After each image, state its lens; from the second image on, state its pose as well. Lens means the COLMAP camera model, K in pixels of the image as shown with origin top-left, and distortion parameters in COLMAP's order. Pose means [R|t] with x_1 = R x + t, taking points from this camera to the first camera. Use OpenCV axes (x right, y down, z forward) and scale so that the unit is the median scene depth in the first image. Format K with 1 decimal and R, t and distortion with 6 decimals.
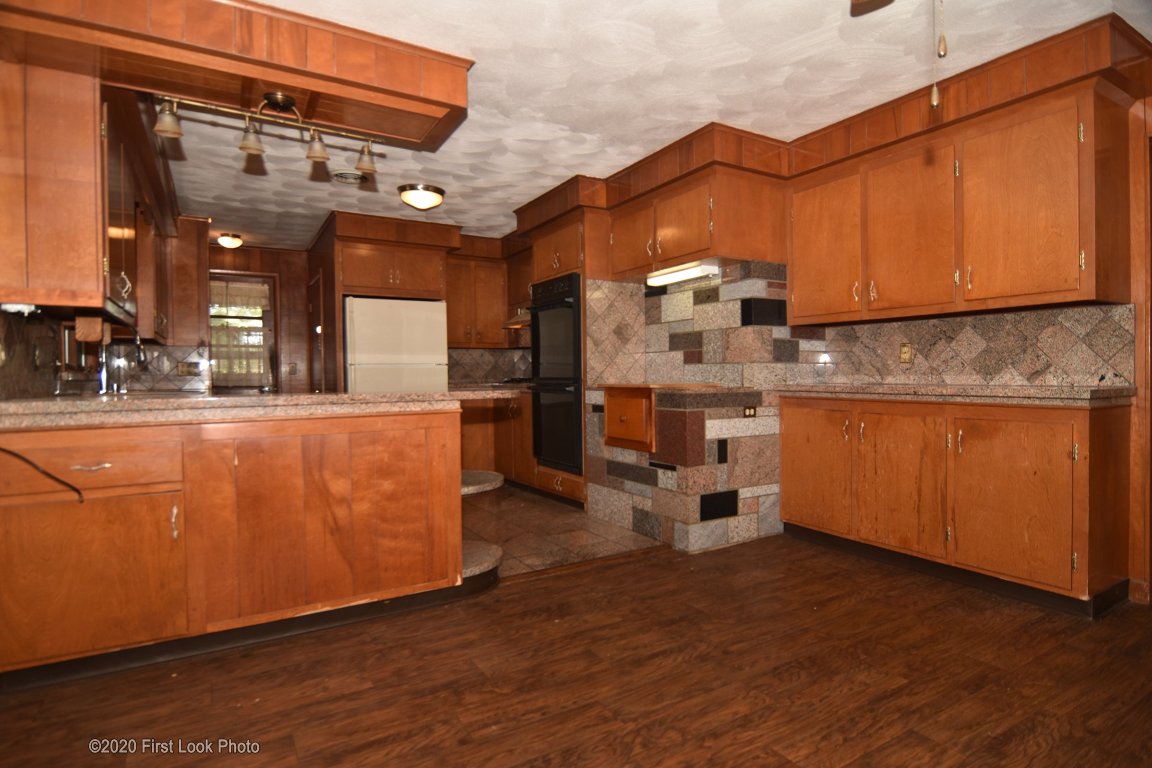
lens RADIAL K [[626.6, 0, 646.2], [0, 626.6, 374.7], [0, 0, 1]] dist [-0.008464, -0.008933]
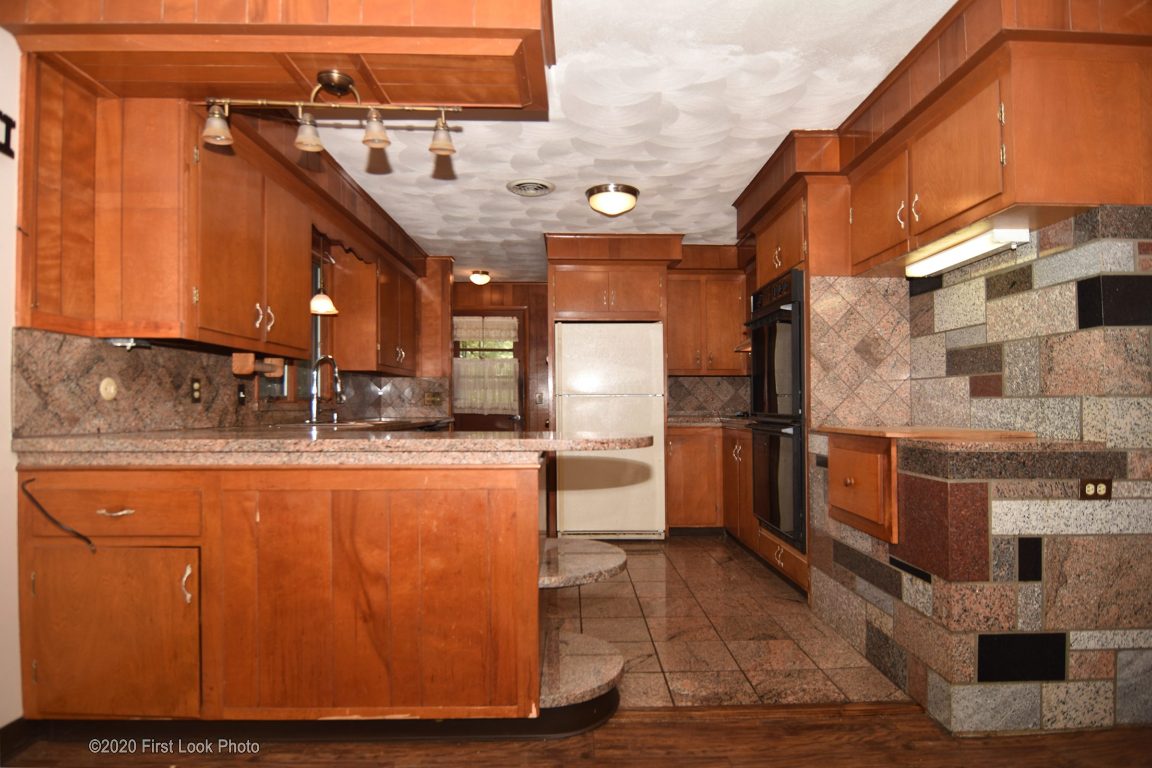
lens RADIAL K [[626.6, 0, 580.0], [0, 626.6, 389.3], [0, 0, 1]] dist [-0.008464, -0.008933]
pose [[0.833721, -0.001528, -0.552183, 0.096807], [-0.010180, 0.999784, -0.018137, -0.012265], [0.552092, 0.020742, 0.833525, 0.338137]]
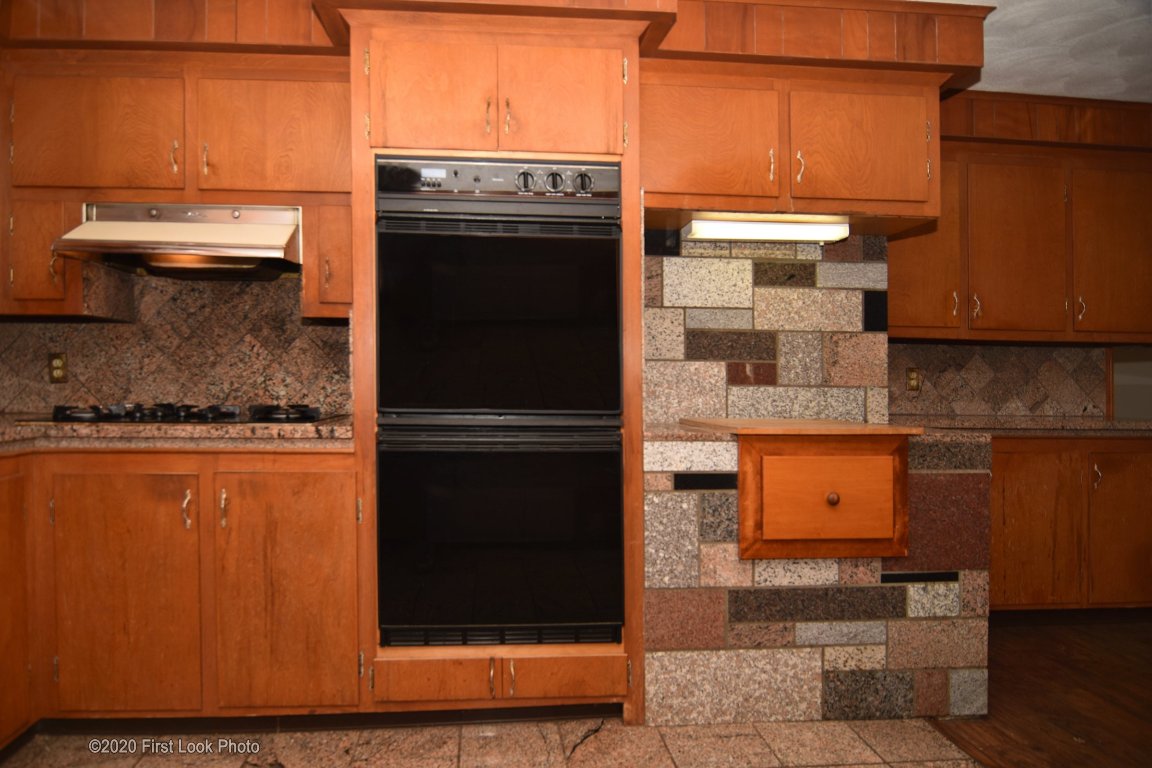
lens RADIAL K [[626.6, 0, 533.3], [0, 626.6, 377.7], [0, 0, 1]] dist [-0.008464, -0.008933]
pose [[0.506270, 0.024612, 0.862024, -0.639978], [-0.015057, 0.999693, -0.019700, -0.011991], [-0.862243, -0.003006, 0.506485, 1.058990]]
